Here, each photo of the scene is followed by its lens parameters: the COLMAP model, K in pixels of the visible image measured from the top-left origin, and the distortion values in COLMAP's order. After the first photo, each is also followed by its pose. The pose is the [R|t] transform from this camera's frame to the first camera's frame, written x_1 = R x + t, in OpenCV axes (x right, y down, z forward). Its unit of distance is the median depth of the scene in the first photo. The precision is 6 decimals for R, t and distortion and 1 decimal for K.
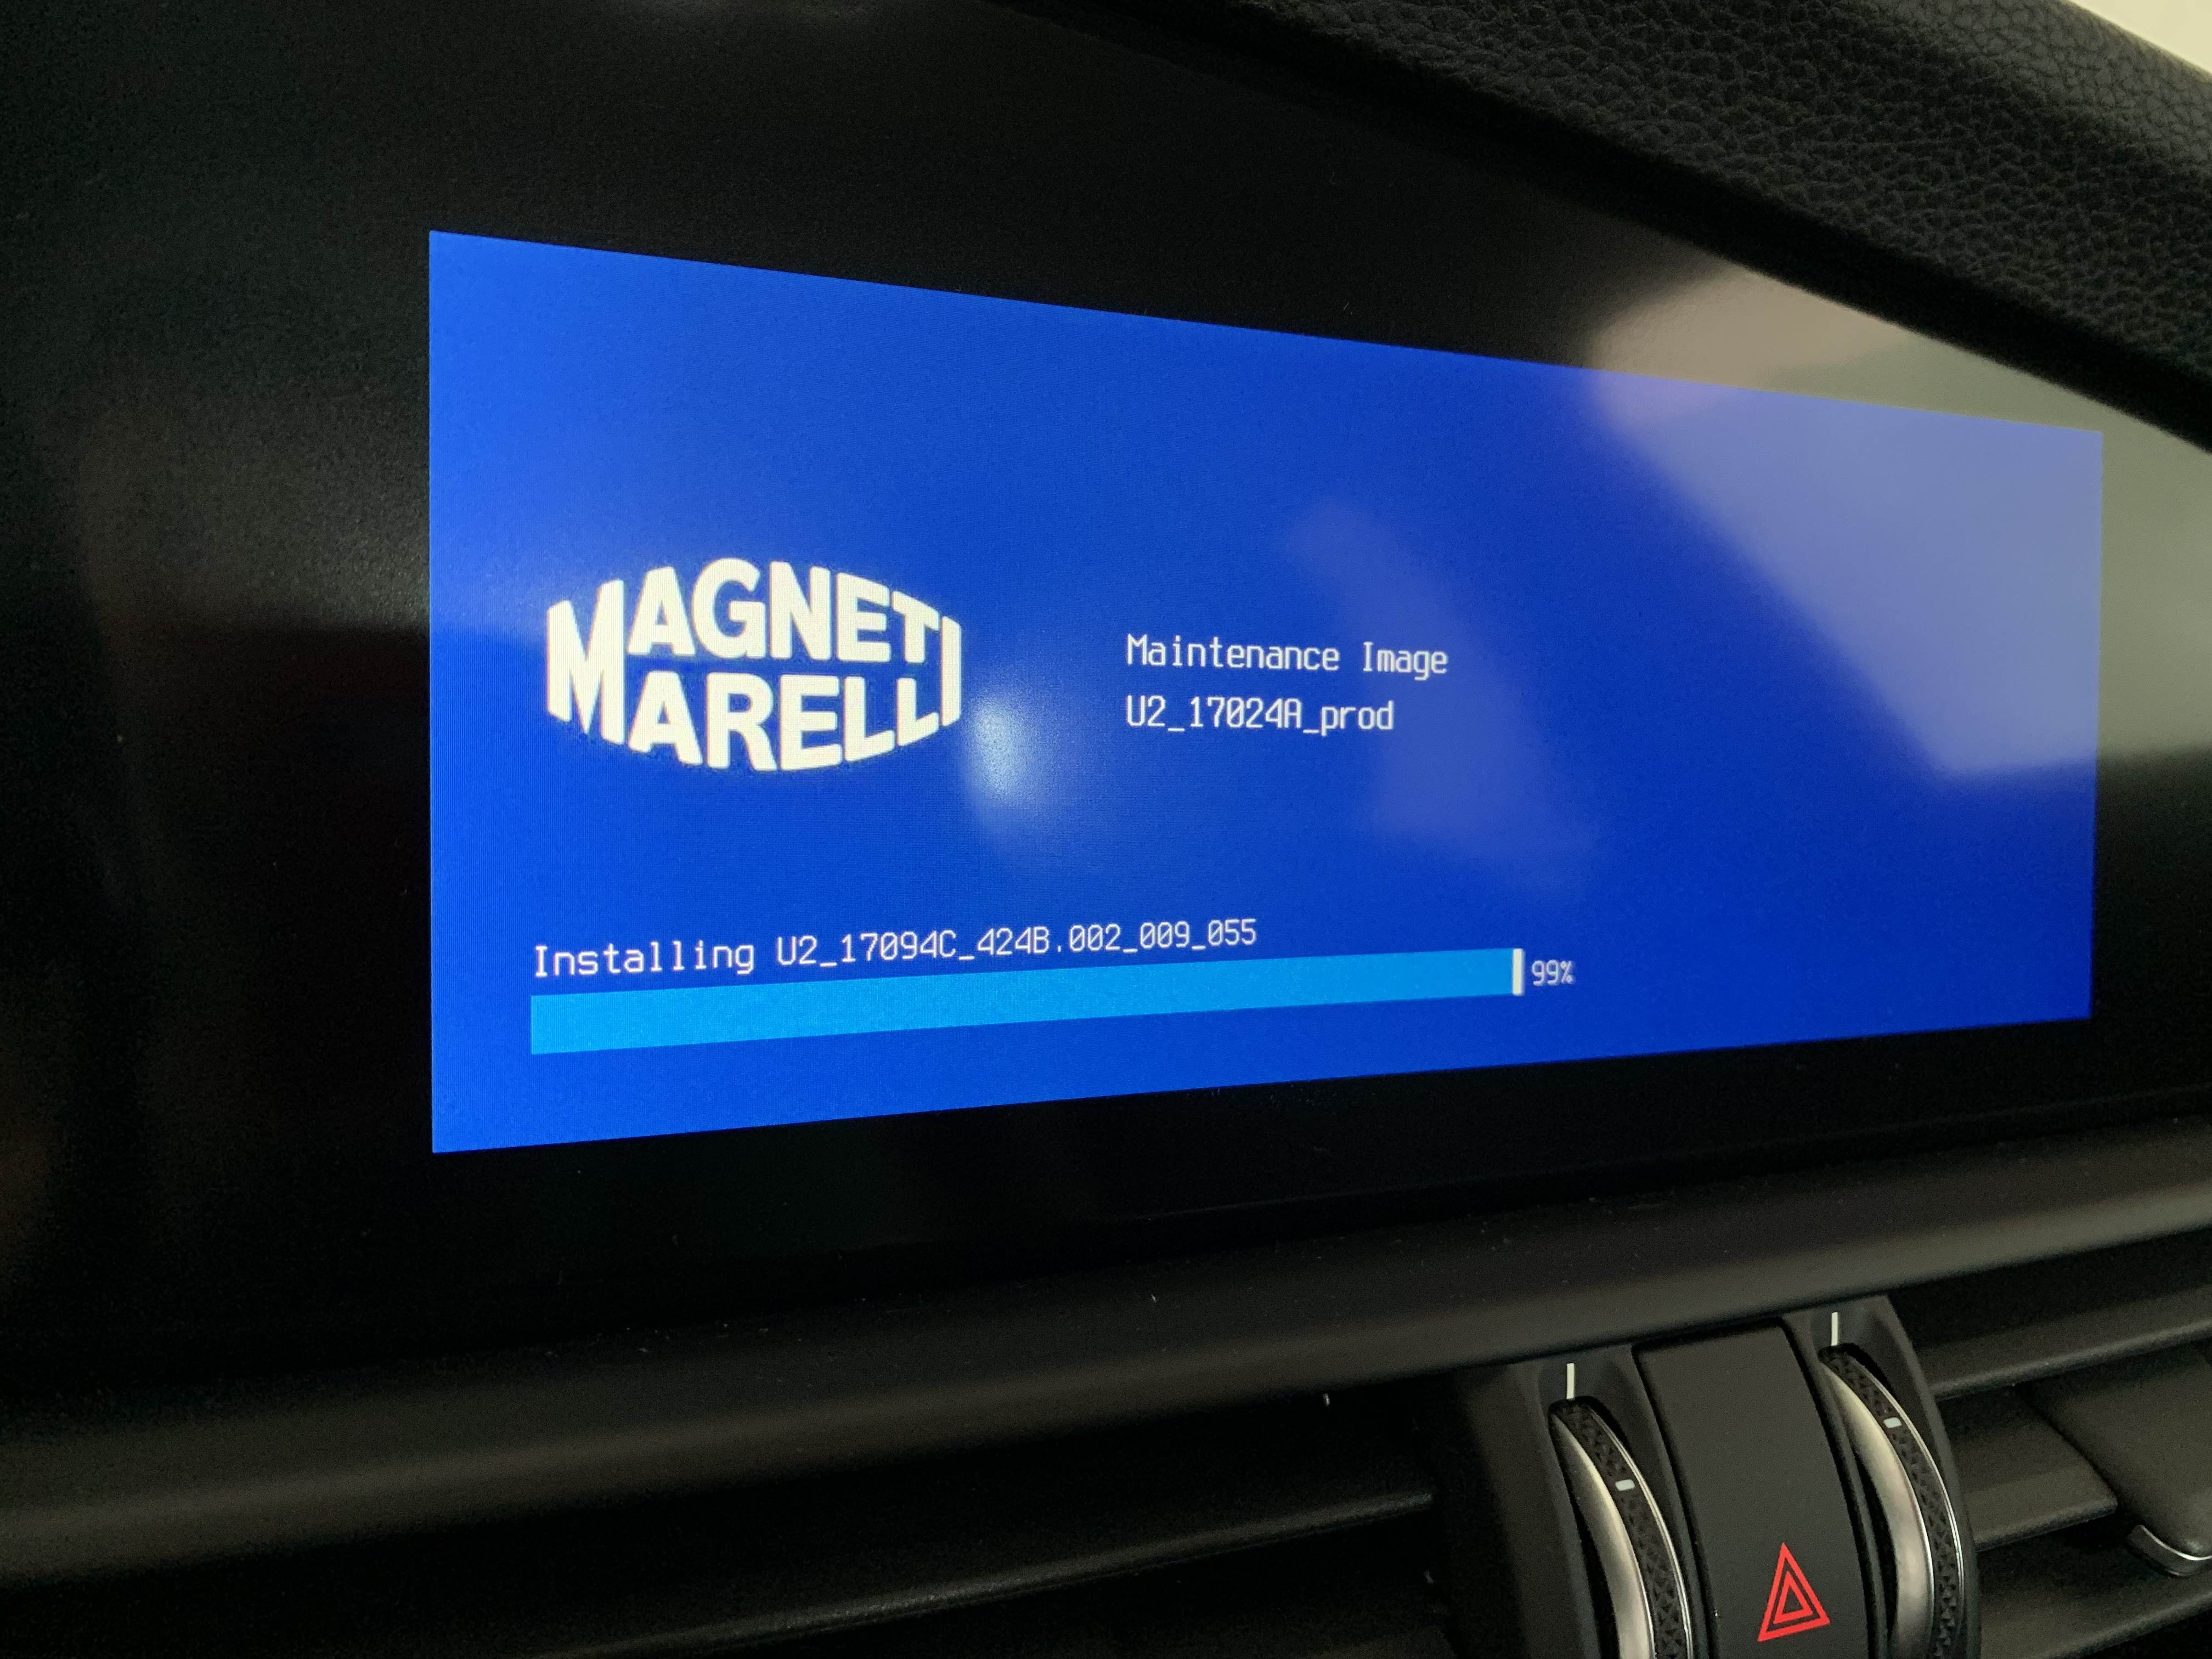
lens RADIAL K [[1643.5, 0, 1107.1], [0, 1643.5, 843.2], [0, 0, 1]] dist [-0.018439, -0.003564]
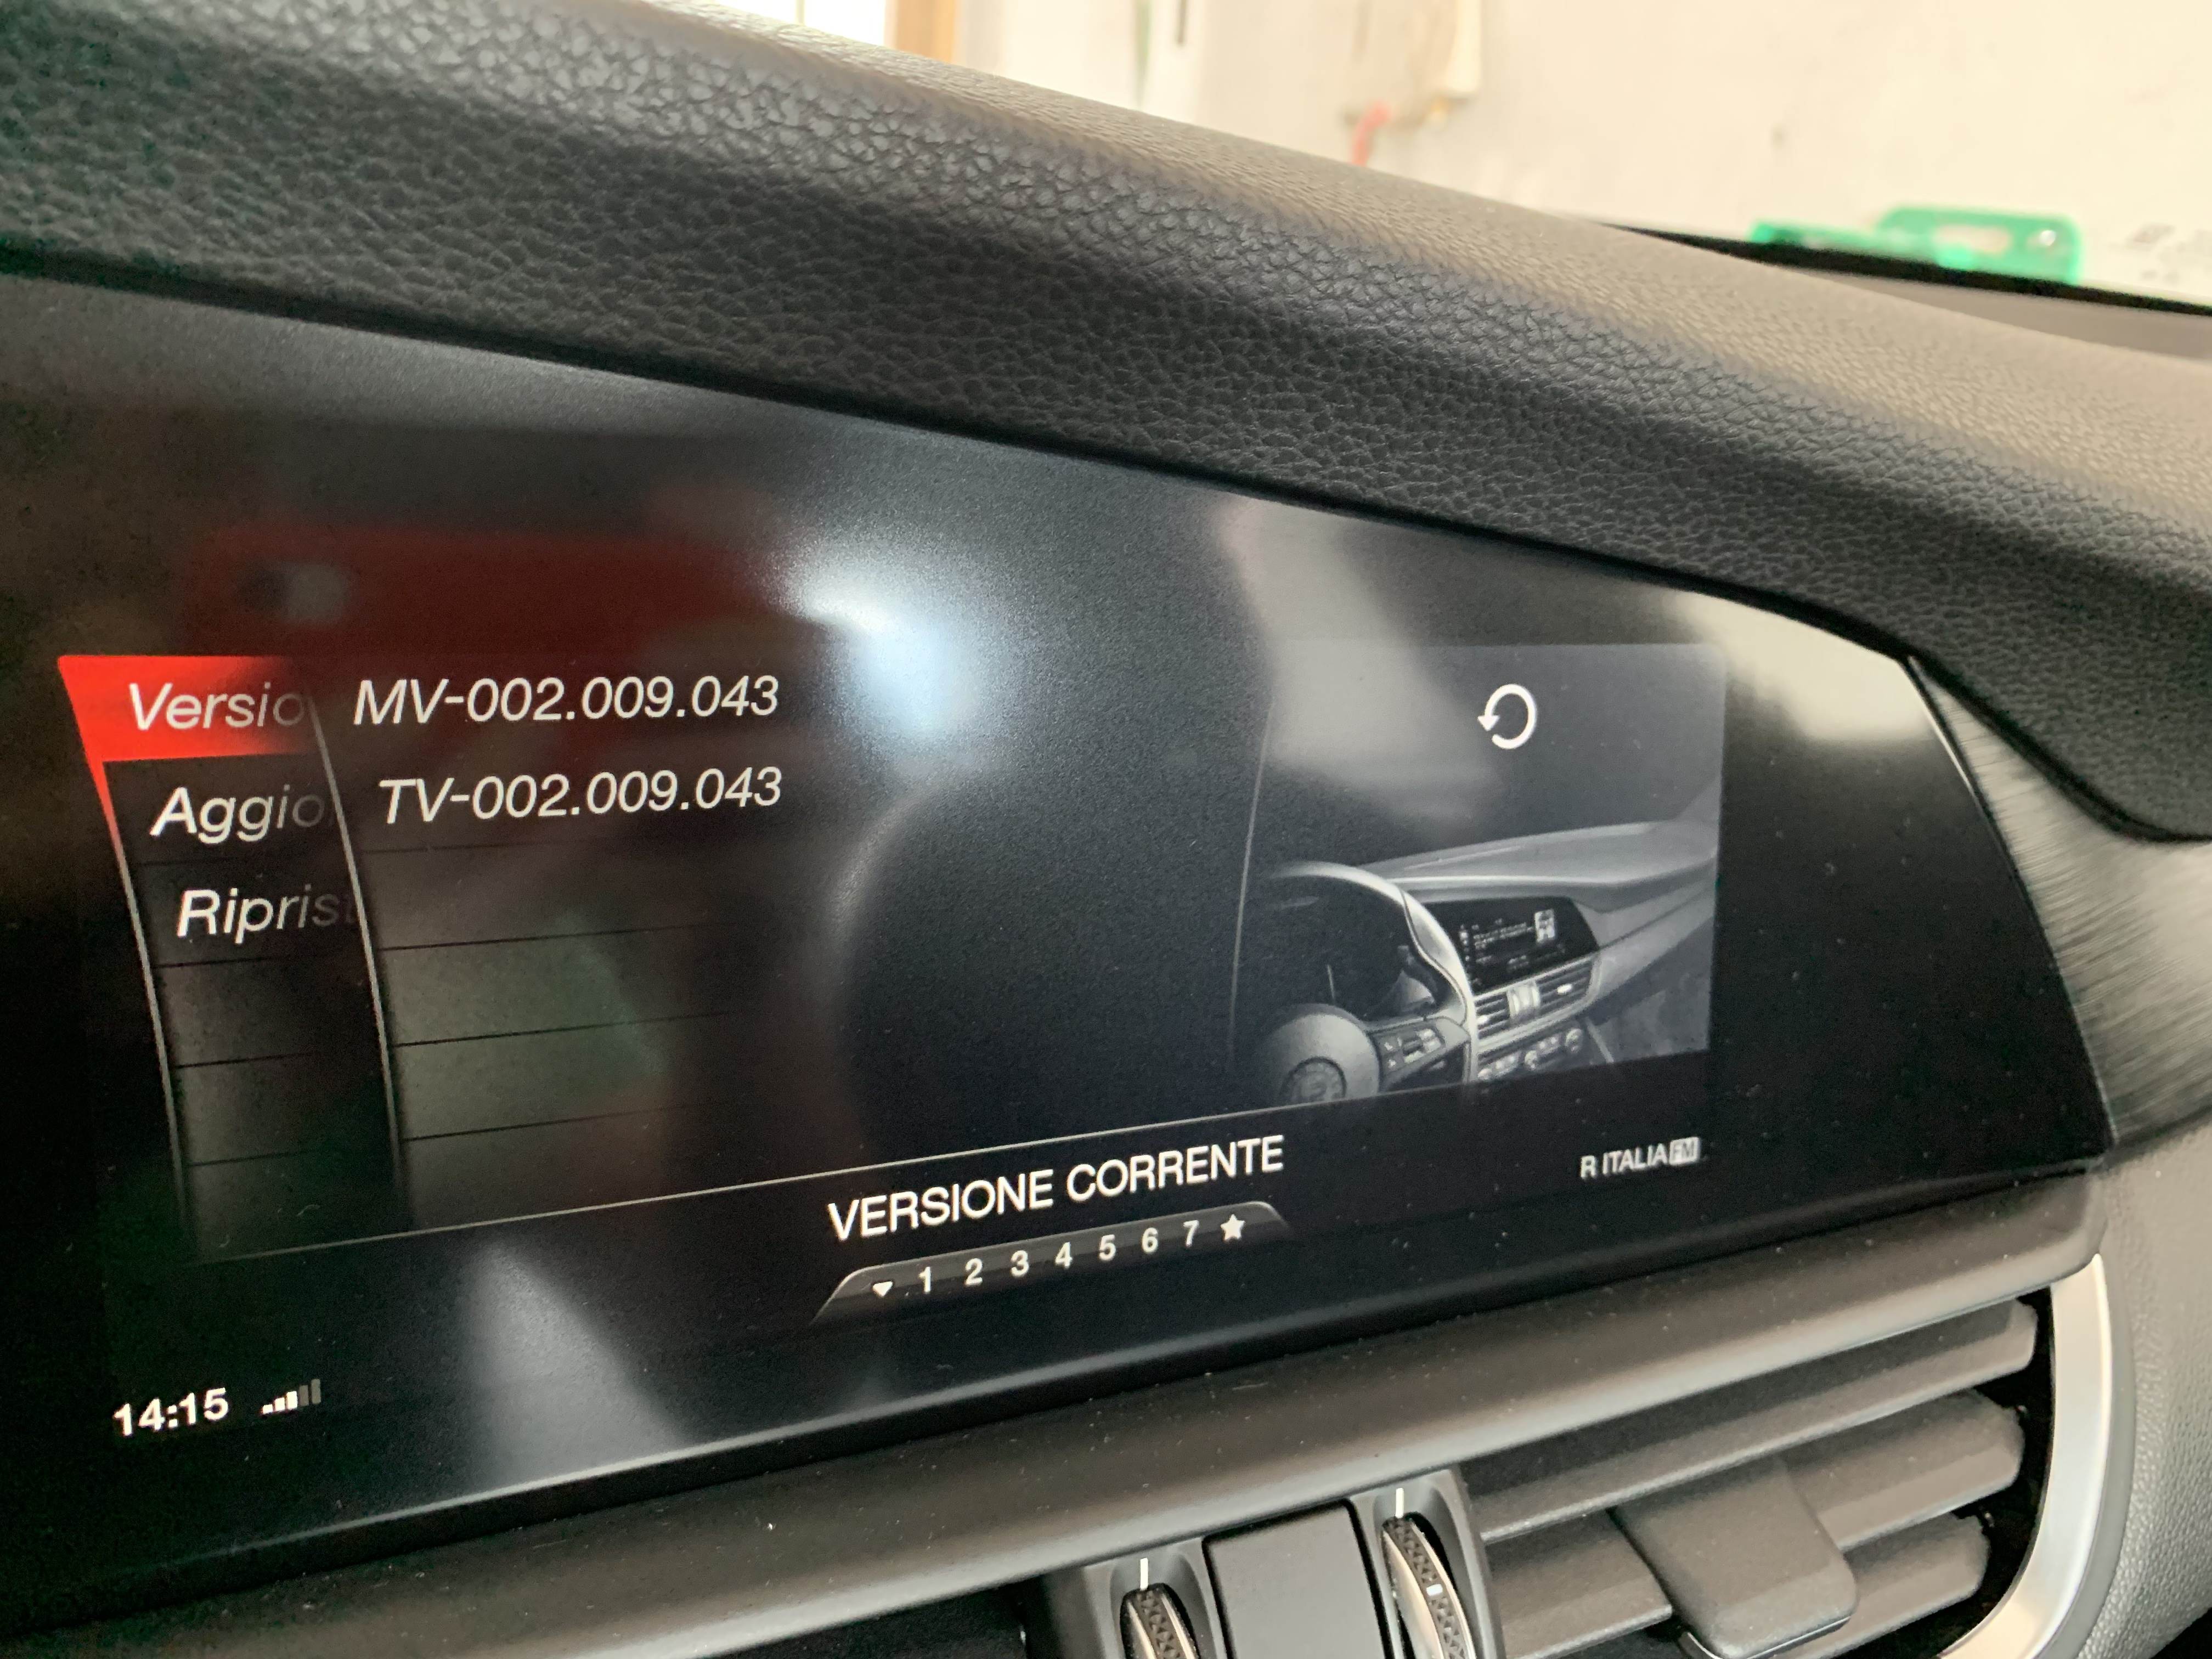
lens RADIAL K [[1643.5, 0, 1141.1], [0, 1643.5, 806.0], [0, 0, 1]] dist [-0.018439, -0.003564]
pose [[0.999431, 0.000267, 0.033734, 0.231835], [-0.003245, 0.996093, 0.088248, -0.307723], [-0.033579, -0.088307, 0.995527, -0.110160]]
